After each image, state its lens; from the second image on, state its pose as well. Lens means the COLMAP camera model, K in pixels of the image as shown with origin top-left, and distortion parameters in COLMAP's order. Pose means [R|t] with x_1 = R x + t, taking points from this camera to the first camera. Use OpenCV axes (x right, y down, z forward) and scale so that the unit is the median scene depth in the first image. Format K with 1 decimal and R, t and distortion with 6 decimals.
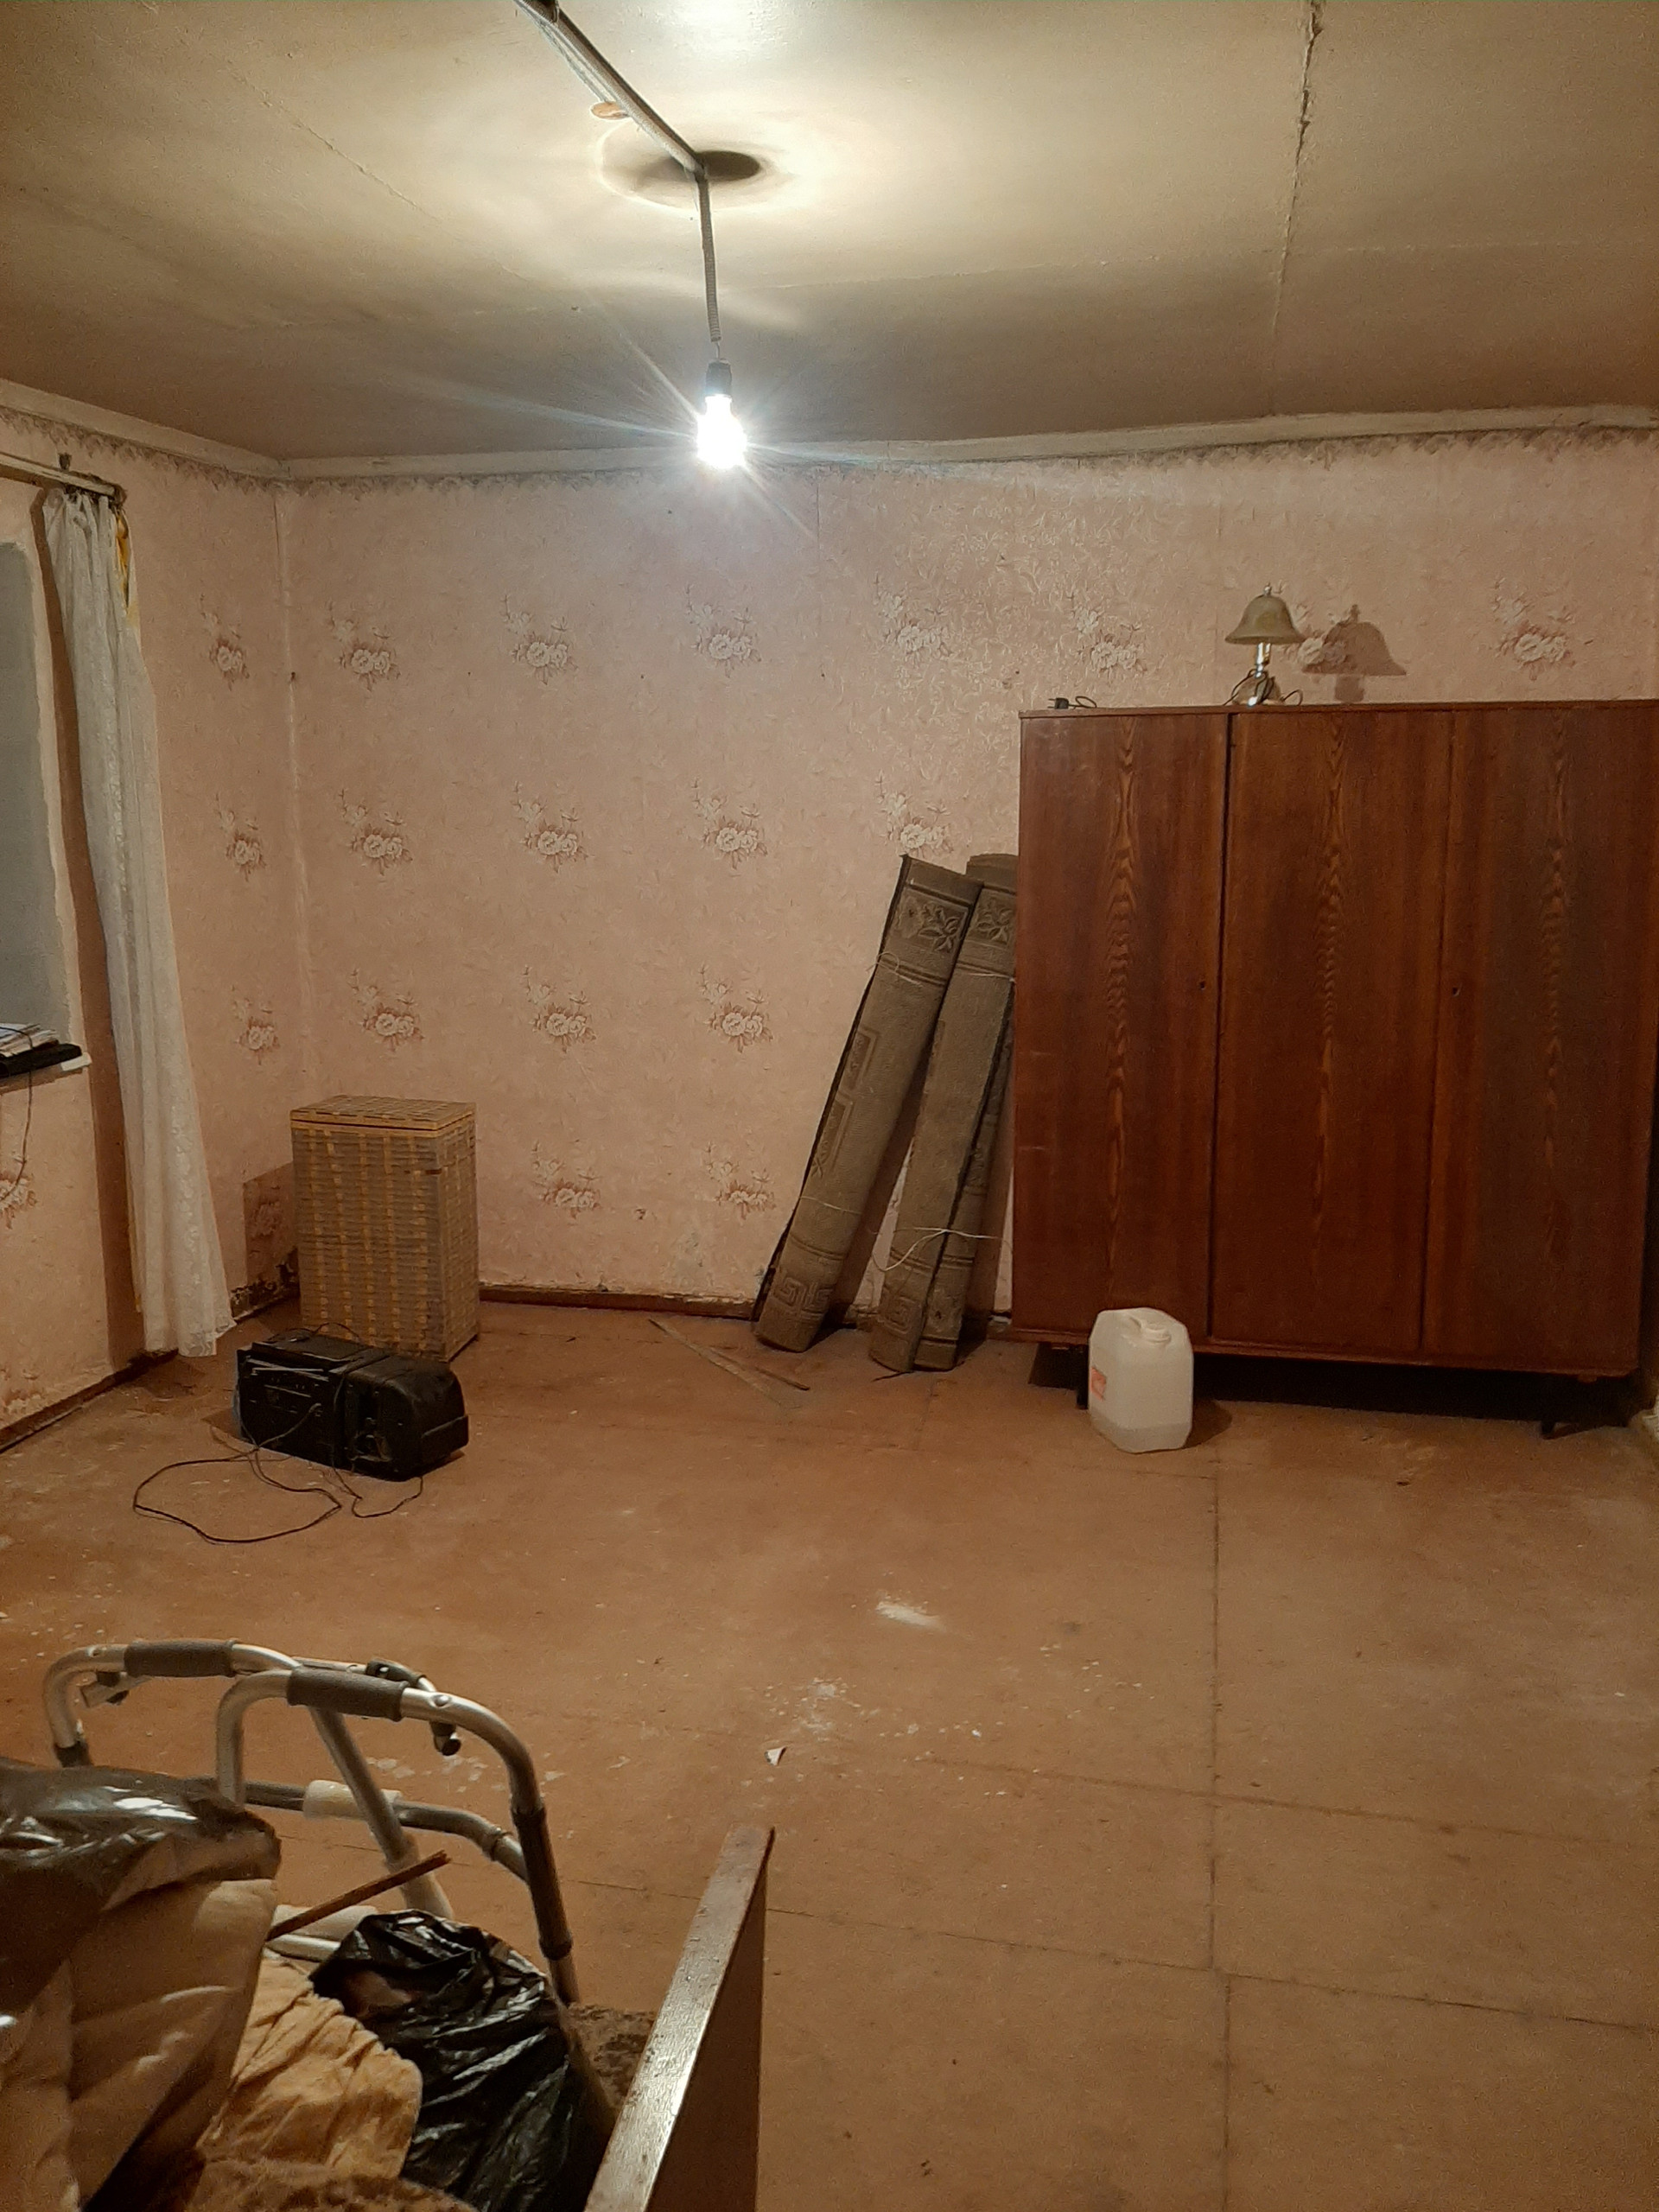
lens RADIAL K [[1701.0, 0, 829.5], [0, 1701.0, 1106.0], [0, 0, 1]] dist [0.076301, -0.148761]
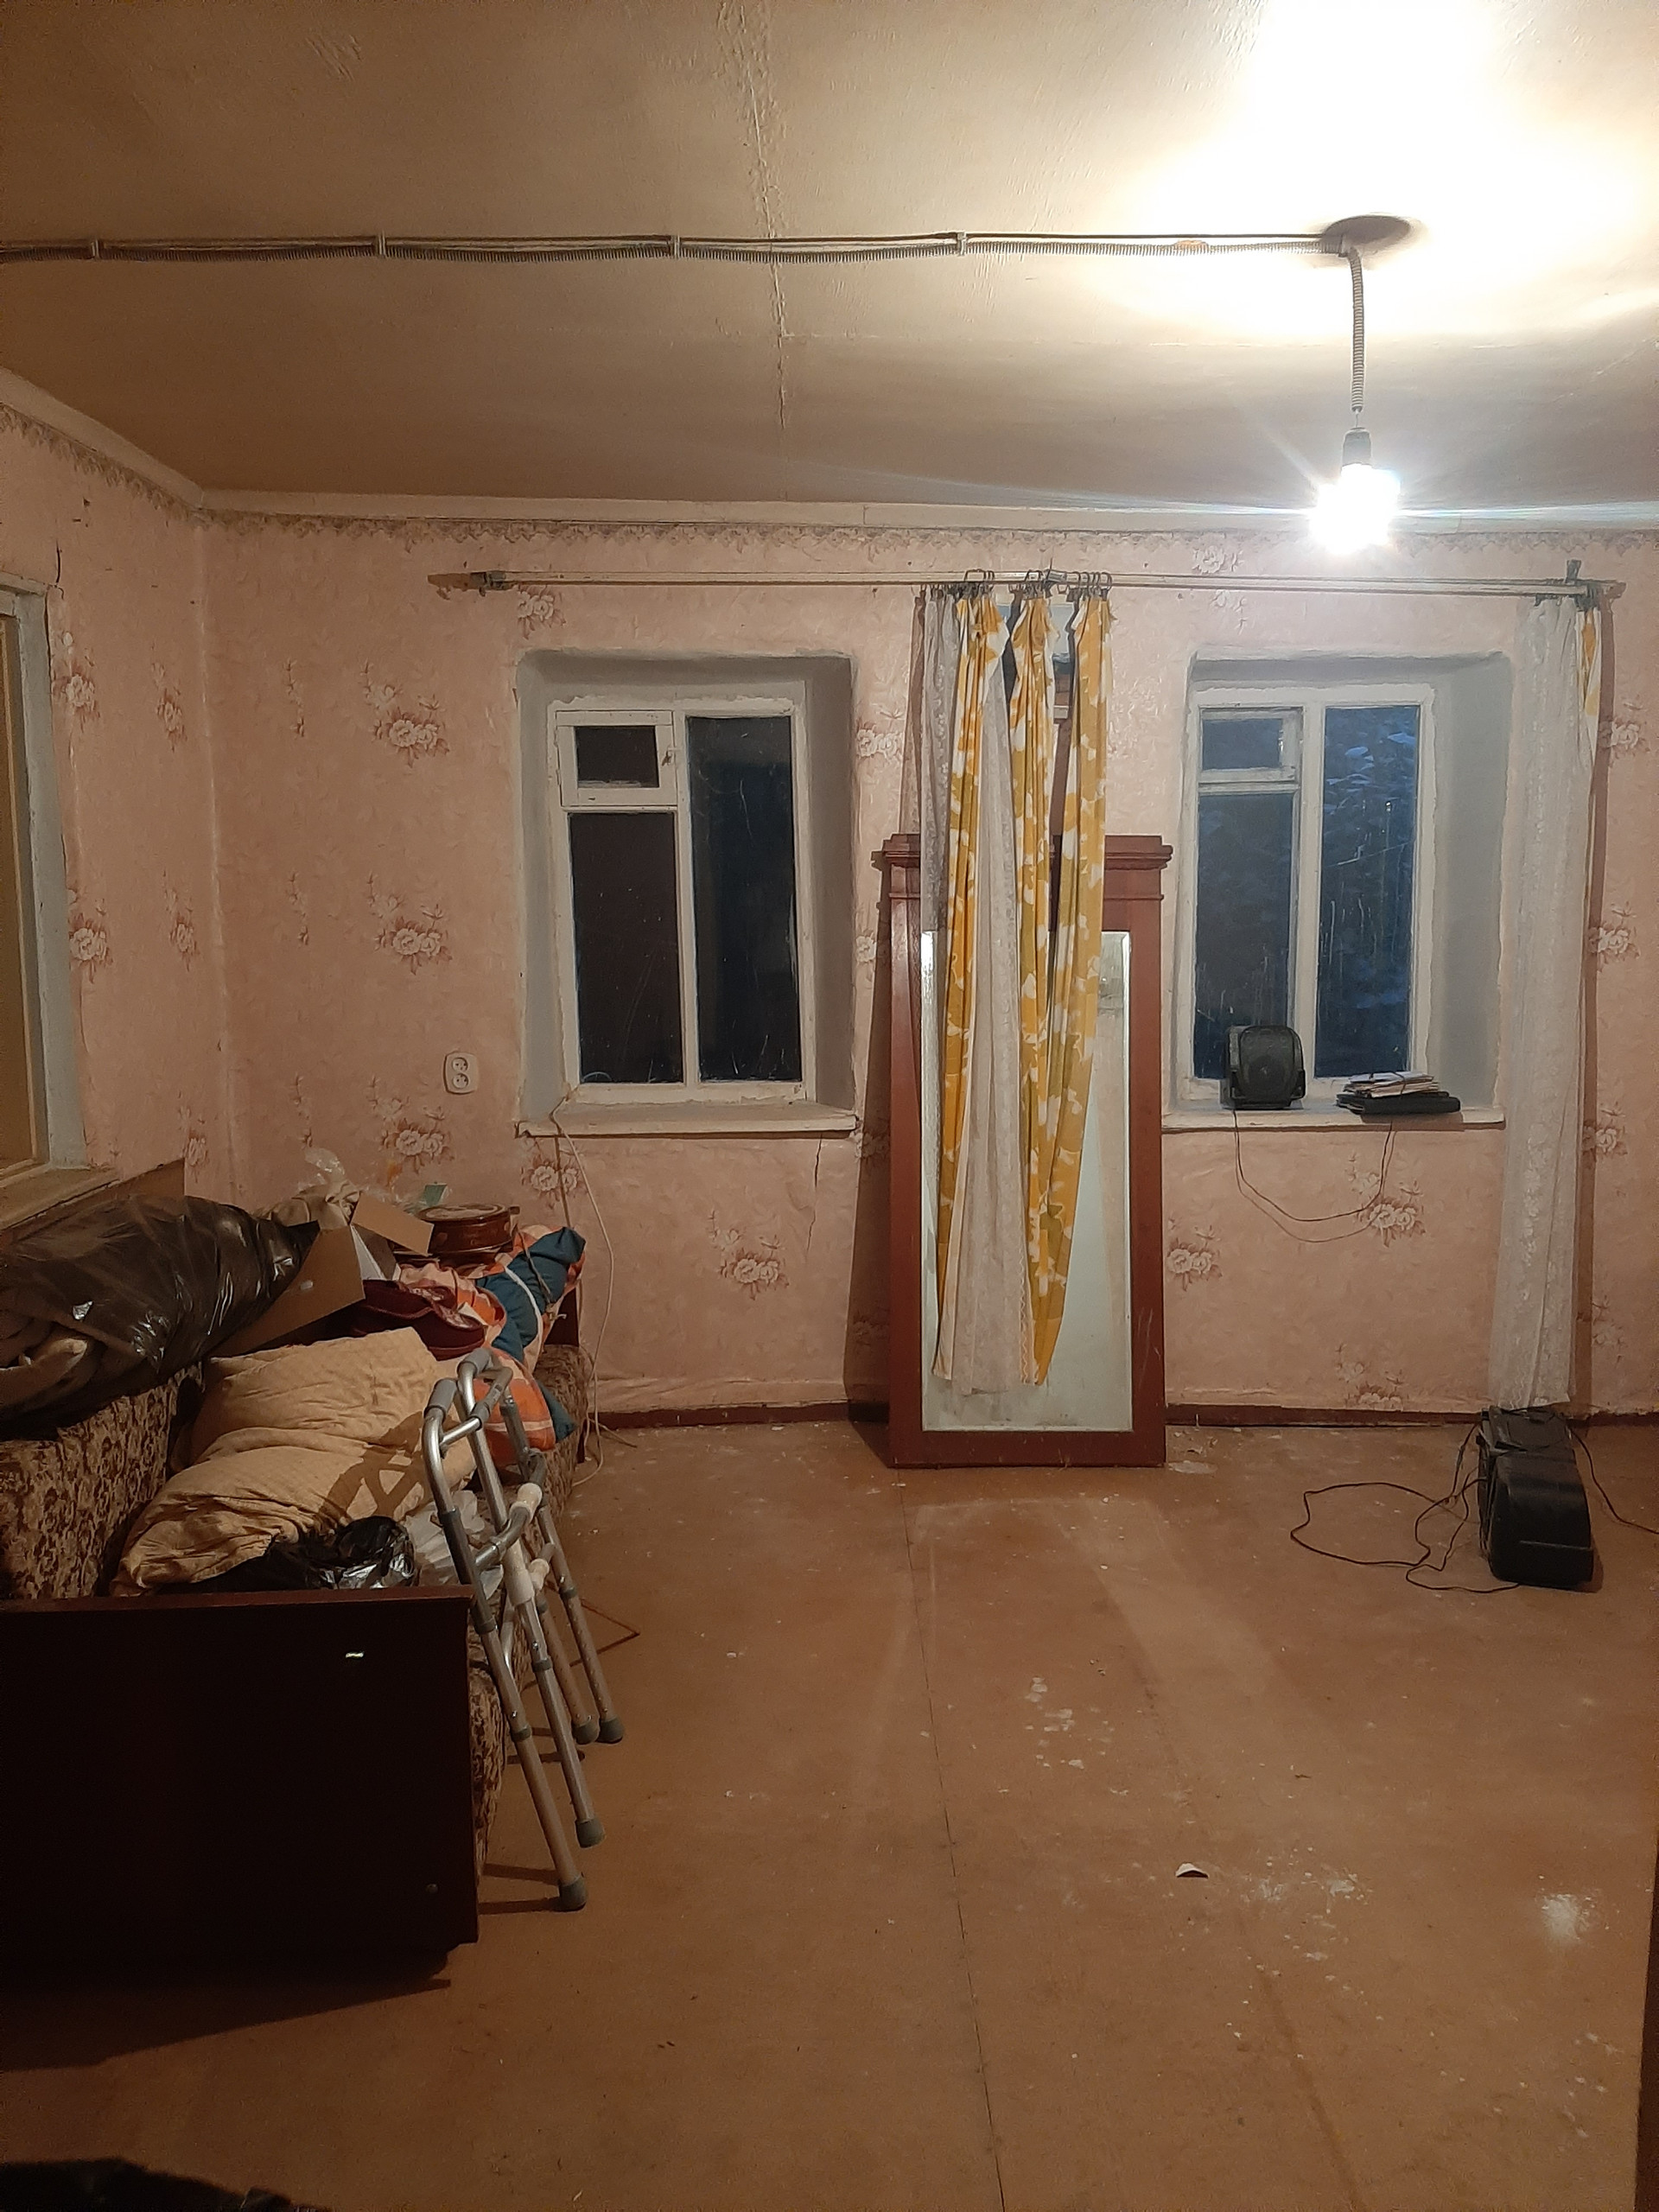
lens RADIAL K [[1701.0, 0, 829.5], [0, 1701.0, 1106.0], [0, 0, 1]] dist [0.076301, -0.148761]
pose [[0.225029, 0.132589, -0.965289, 0.688313], [-0.167738, 0.981179, 0.095668, -0.088252], [0.959805, 0.140388, 0.243034, 0.439988]]
